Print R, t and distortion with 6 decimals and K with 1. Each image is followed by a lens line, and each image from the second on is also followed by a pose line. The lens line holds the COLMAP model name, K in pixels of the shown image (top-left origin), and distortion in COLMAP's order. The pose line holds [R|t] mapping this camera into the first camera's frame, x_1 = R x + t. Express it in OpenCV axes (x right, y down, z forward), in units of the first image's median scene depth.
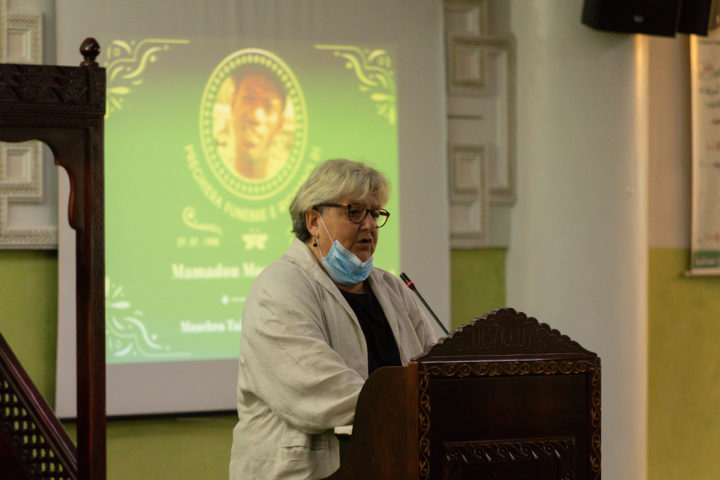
lens RADIAL K [[4169.4, 0, 360.0], [0, 4169.4, 240.0], [0, 0, 1]] dist [0.204805, 0.552078]
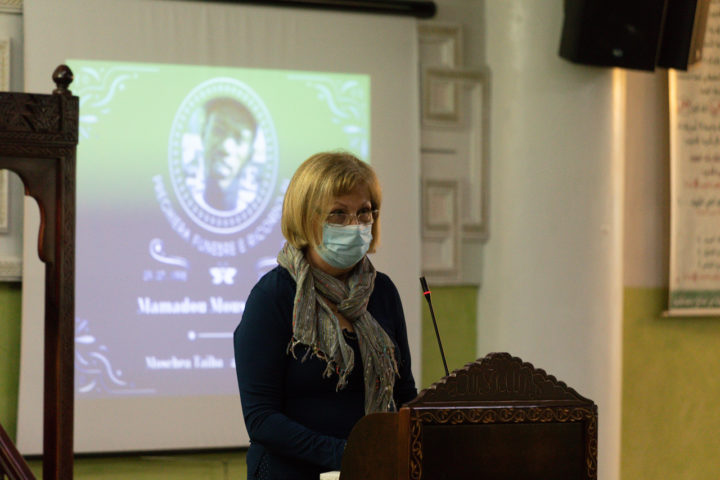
lens RADIAL K [[4169.4, 0, 360.0], [0, 4169.4, 240.0], [0, 0, 1]] dist [0.204805, 0.552078]
pose [[0.999733, 0.014108, 0.018281, -0.011272], [-0.013991, 0.999881, -0.006532, -0.002118], [-0.018371, 0.006274, 0.999812, 0.027761]]
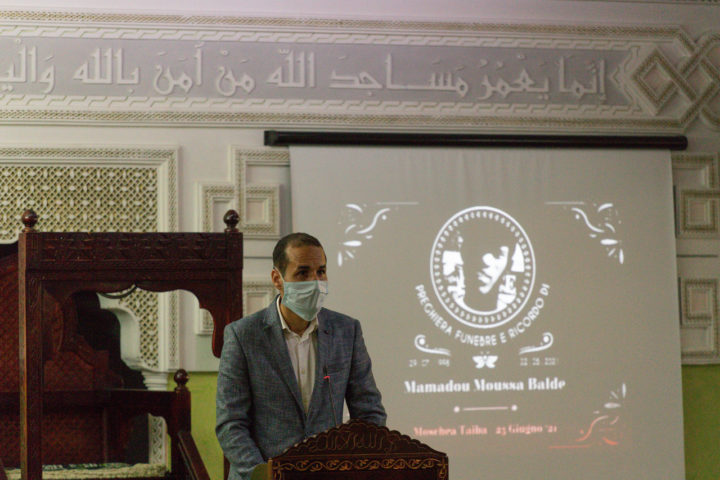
lens RADIAL K [[4169.4, 0, 360.0], [0, 4169.4, 240.0], [0, 0, 1]] dist [0.204805, 0.552078]
pose [[0.951536, -0.017656, -0.307030, 0.322436], [0.010685, 0.999646, -0.024371, -0.006061], [0.307352, 0.019909, 0.951388, -0.191717]]
